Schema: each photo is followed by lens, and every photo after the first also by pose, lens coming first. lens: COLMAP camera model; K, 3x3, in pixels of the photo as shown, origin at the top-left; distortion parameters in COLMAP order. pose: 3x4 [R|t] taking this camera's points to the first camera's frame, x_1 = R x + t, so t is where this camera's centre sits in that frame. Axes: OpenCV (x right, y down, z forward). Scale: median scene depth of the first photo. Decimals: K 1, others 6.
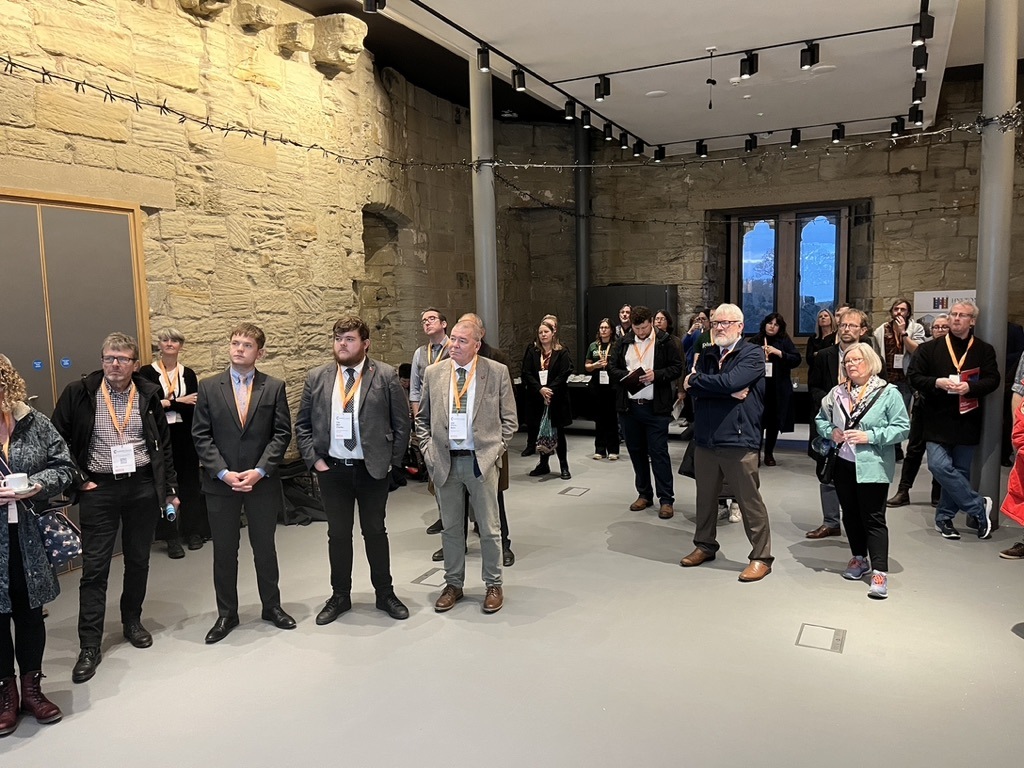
lens RADIAL K [[773.8, 0, 512.5], [0, 773.8, 386.5], [0, 0, 1]] dist [0.052816, -0.012168]
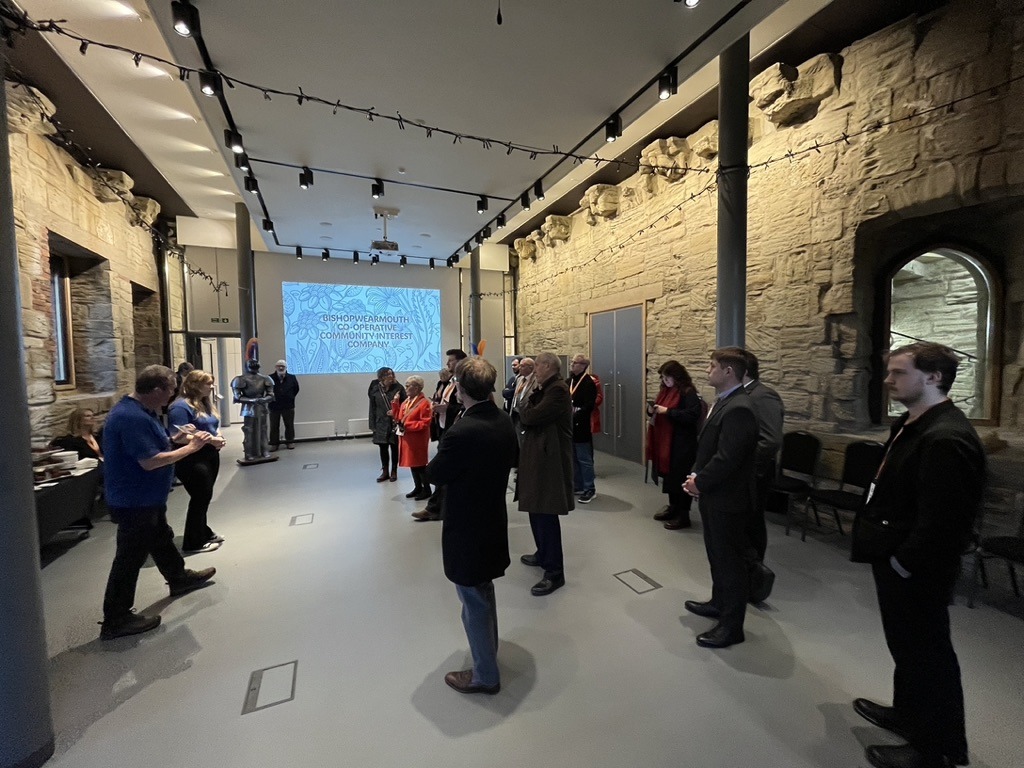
lens RADIAL K [[412.3, 0, 512.1], [0, 412.3, 381.9], [0, 0, 1]] dist [-0.000326, -0.000019]
pose [[-0.637968, 0.069231, -0.766945, 0.542238], [-0.052139, 0.989782, 0.132717, -0.131756], [0.768296, 0.124657, -0.627839, 1.317782]]
